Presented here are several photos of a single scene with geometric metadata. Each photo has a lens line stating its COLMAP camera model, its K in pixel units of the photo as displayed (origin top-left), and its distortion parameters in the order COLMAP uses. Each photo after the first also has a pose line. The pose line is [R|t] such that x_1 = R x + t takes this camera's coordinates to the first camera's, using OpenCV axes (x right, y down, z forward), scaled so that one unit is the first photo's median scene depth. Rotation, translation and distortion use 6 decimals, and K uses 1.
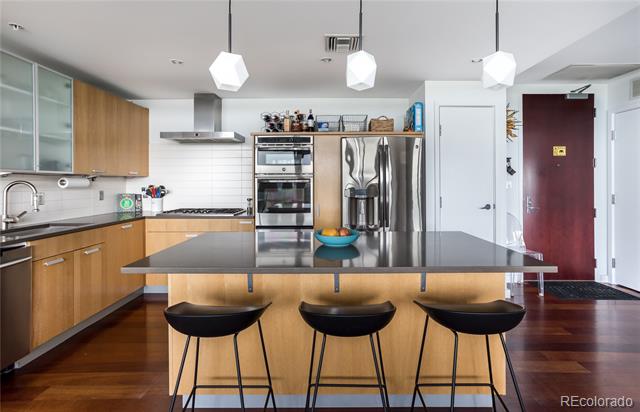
lens RADIAL K [[323.7, 0, 326.8], [0, 323.7, 182.7], [0, 0, 1]] dist [0.003540, 0.001488]
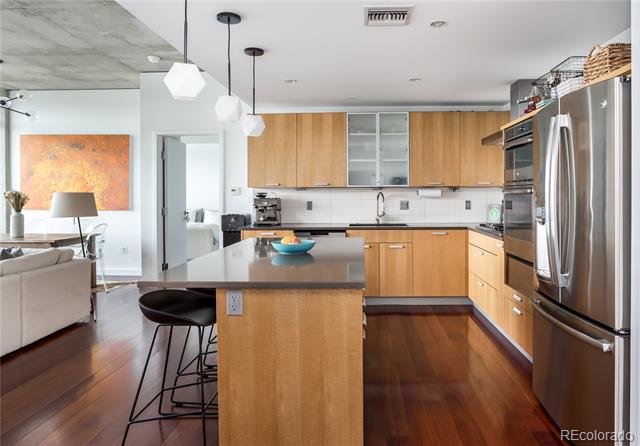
lens RADIAL K [[431.2, 0, 343.9], [0, 431.2, 196.3], [0, 0, 1]] dist [-0.024683, 0.011741]
pose [[-0.033054, 0.009094, -0.999412, 0.758633], [0.005376, 0.999946, 0.008922, -0.004159], [0.999439, -0.005078, -0.033101, 0.651034]]
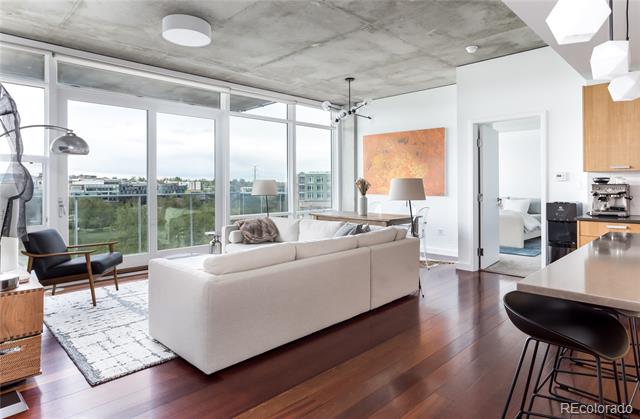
lens RADIAL K [[376.5, 0, 331.6], [0, 376.5, 185.9], [0, 0, 1]] dist [-0.005771, 0.001834]
pose [[-0.680245, 0.008526, -0.732935, 0.619021], [0.008278, 0.999958, 0.003950, 0.008172], [0.732938, -0.003380, -0.680287, 0.489163]]
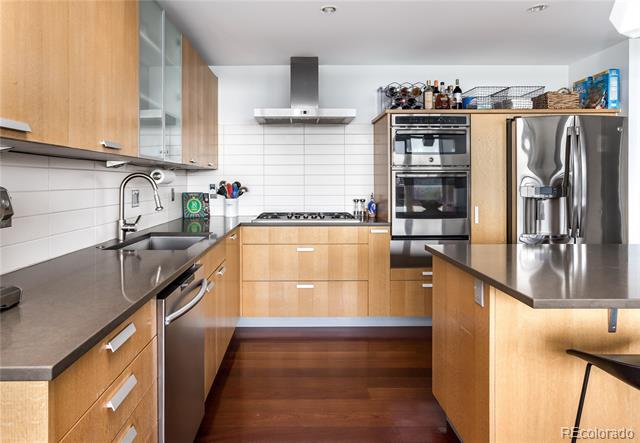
lens RADIAL K [[411.0, 0, 299.9], [0, 411.0, 181.8], [0, 0, 1]] dist [0.015758, 0.009671]
pose [[0.999707, 0.001530, 0.024167, -0.440271], [-0.001580, 0.999997, 0.002026, 0.007852], [-0.024164, -0.002063, 0.999706, 0.061191]]
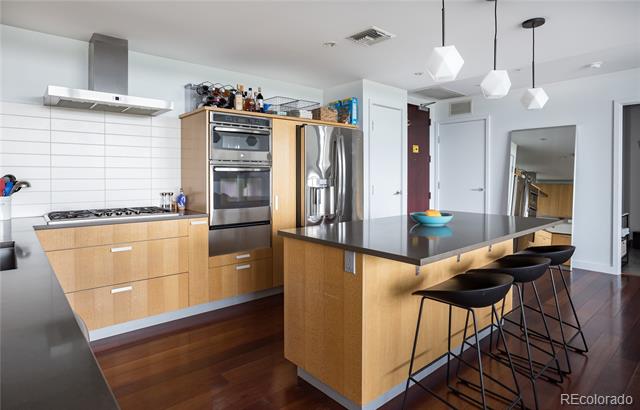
lens RADIAL K [[369.2, 0, 316.2], [0, 369.2, 175.9], [0, 0, 1]] dist [-0.007317, 0.001245]
pose [[0.757031, 0.001096, 0.653378, -0.591538], [-0.003180, 0.999993, 0.002007, 0.008657], [-0.653371, -0.003597, 0.757029, 0.150041]]
